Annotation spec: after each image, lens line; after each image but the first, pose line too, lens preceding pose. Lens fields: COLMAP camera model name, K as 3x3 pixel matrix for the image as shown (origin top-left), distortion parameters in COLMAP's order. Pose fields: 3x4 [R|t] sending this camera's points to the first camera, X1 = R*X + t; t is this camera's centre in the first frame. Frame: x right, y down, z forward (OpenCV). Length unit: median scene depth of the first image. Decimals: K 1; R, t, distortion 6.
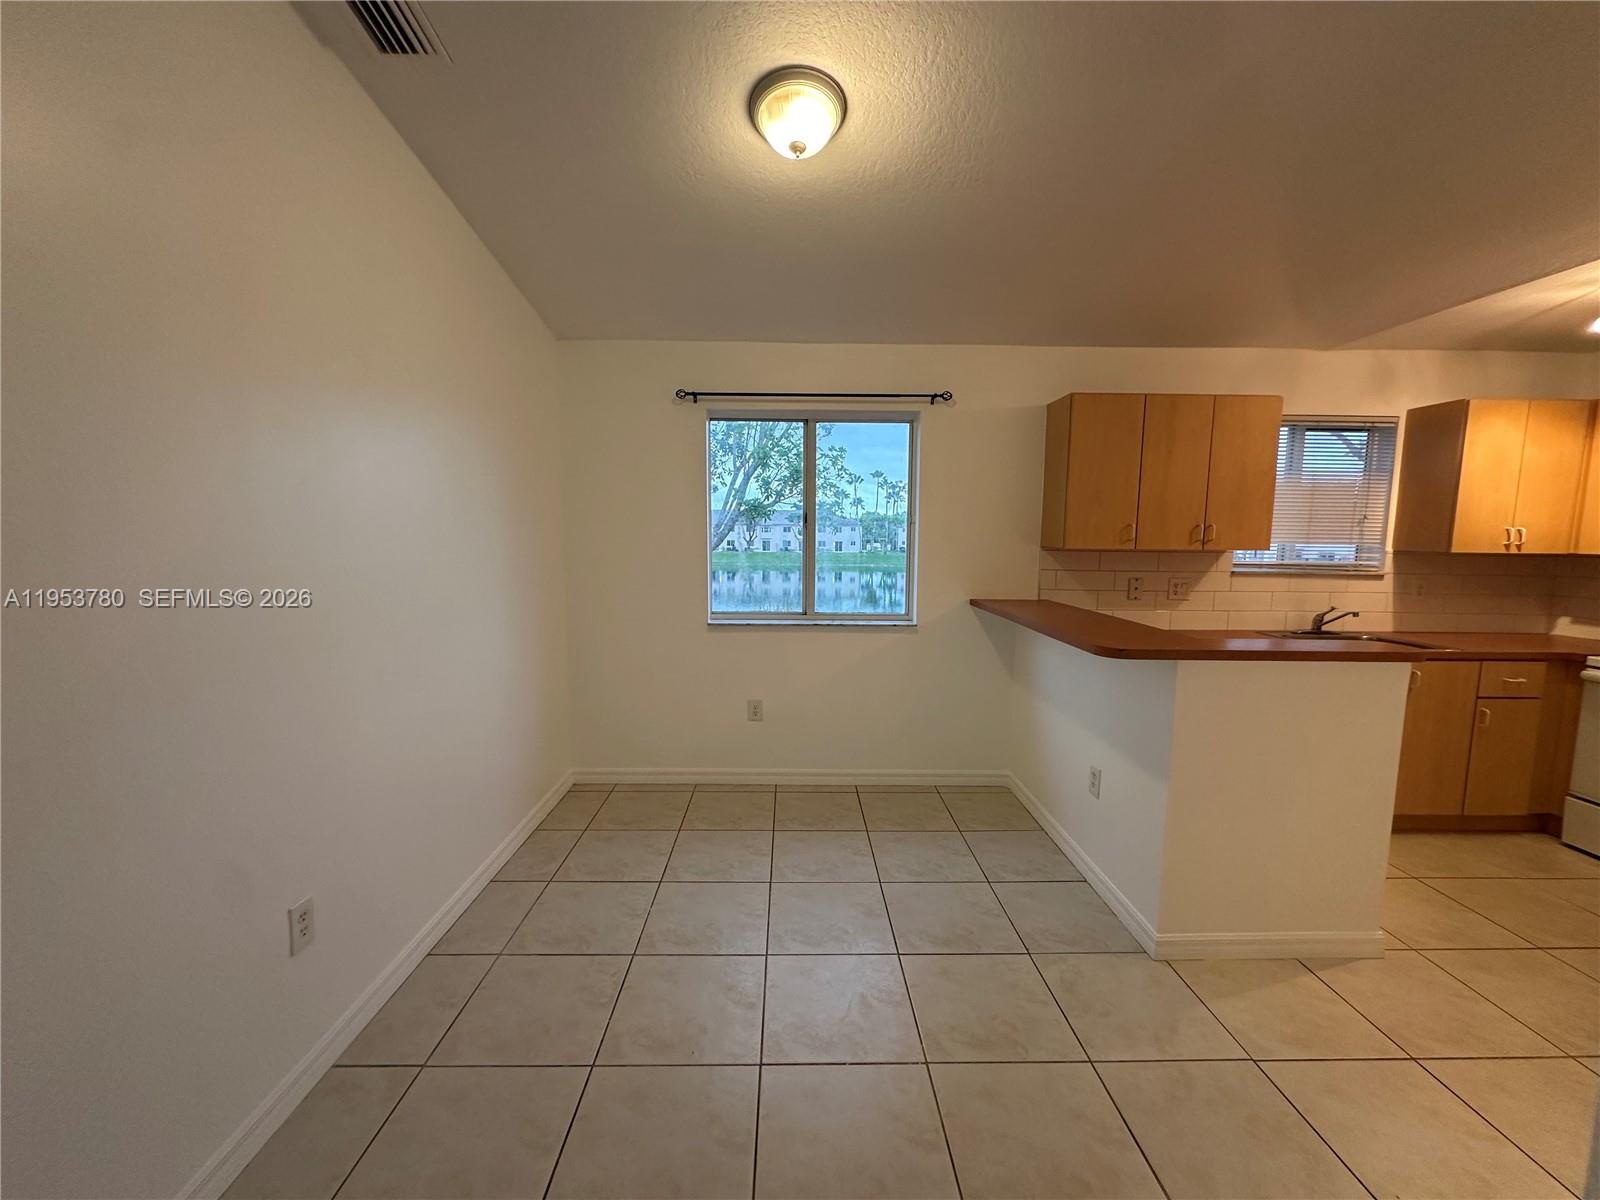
lens RADIAL K [[637.4, 0, 796.8], [0, 637.4, 600.7], [0, 0, 1]] dist [-0.007099, 0.001410]
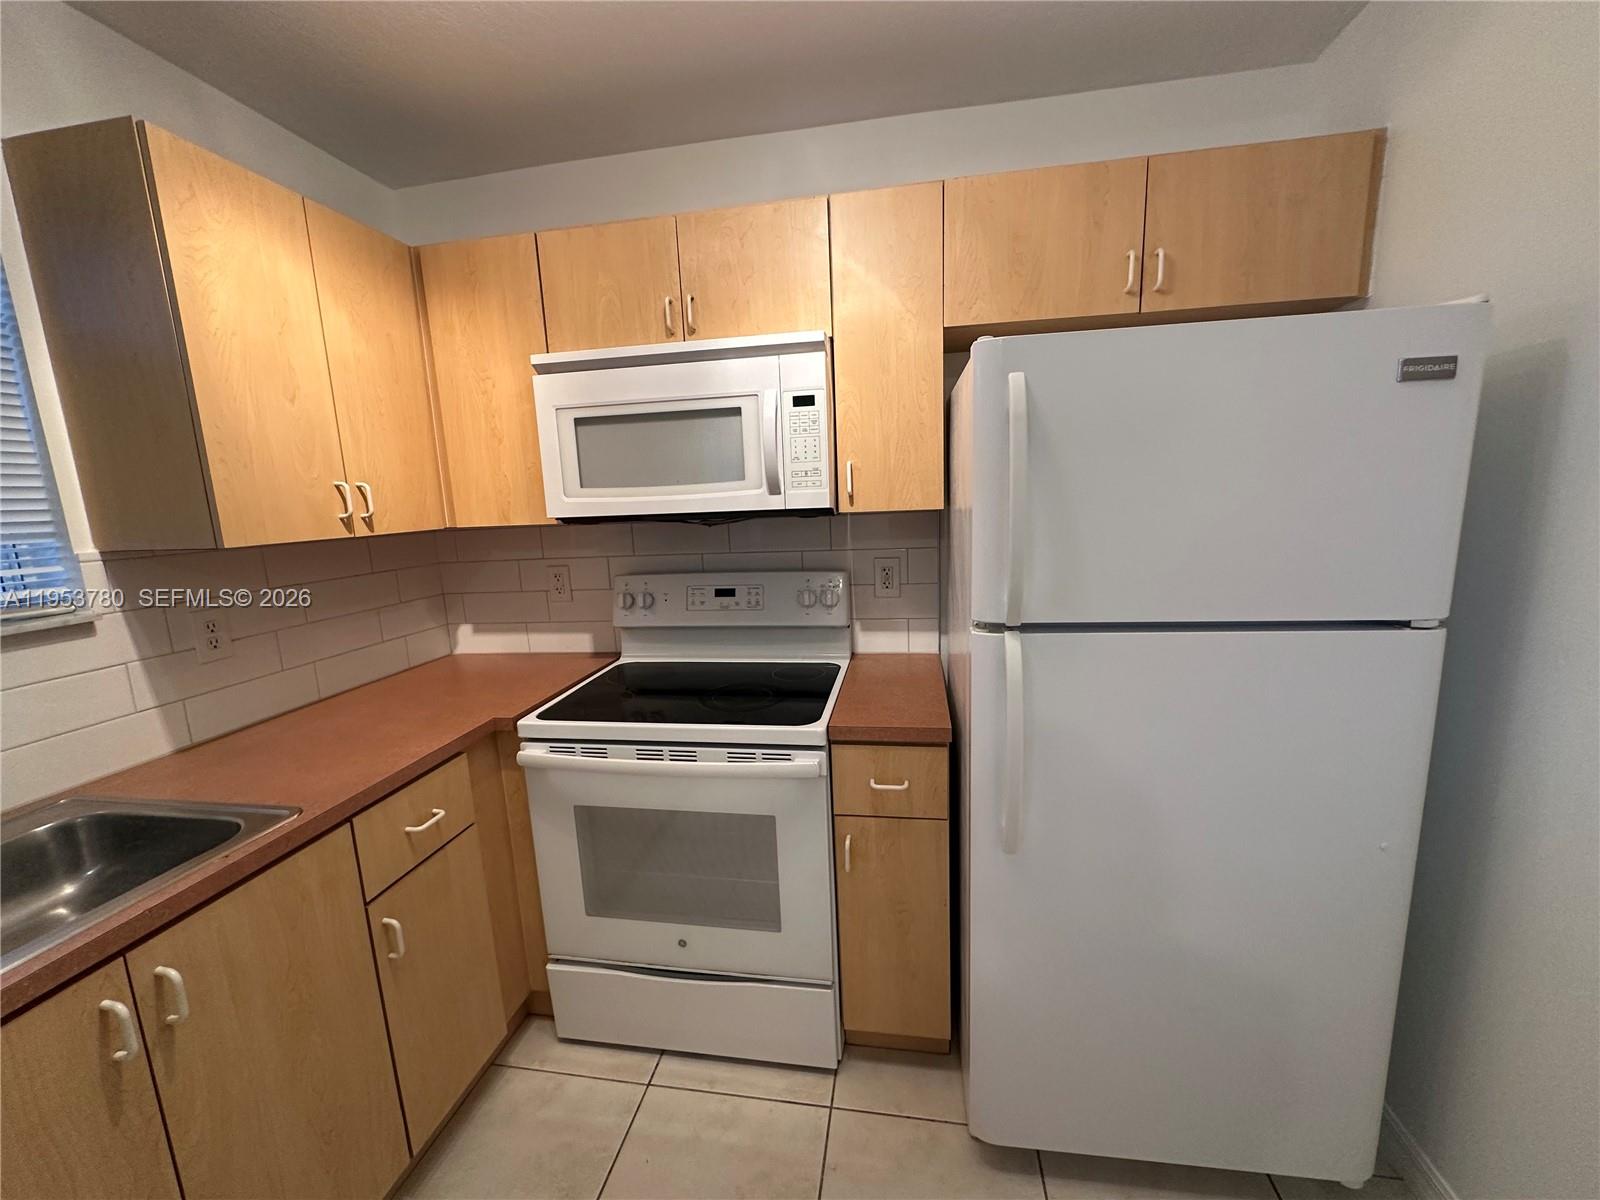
lens RADIAL K [[637.4, 0, 800.8], [0, 637.4, 602.3], [0, 0, 1]] dist [-0.007099, 0.001410]
pose [[0.179826, -0.180603, 0.966977, 0.713392], [0.154035, 0.976045, 0.153651, -0.048391], [-0.971564, 0.121317, 0.203338, 0.581941]]
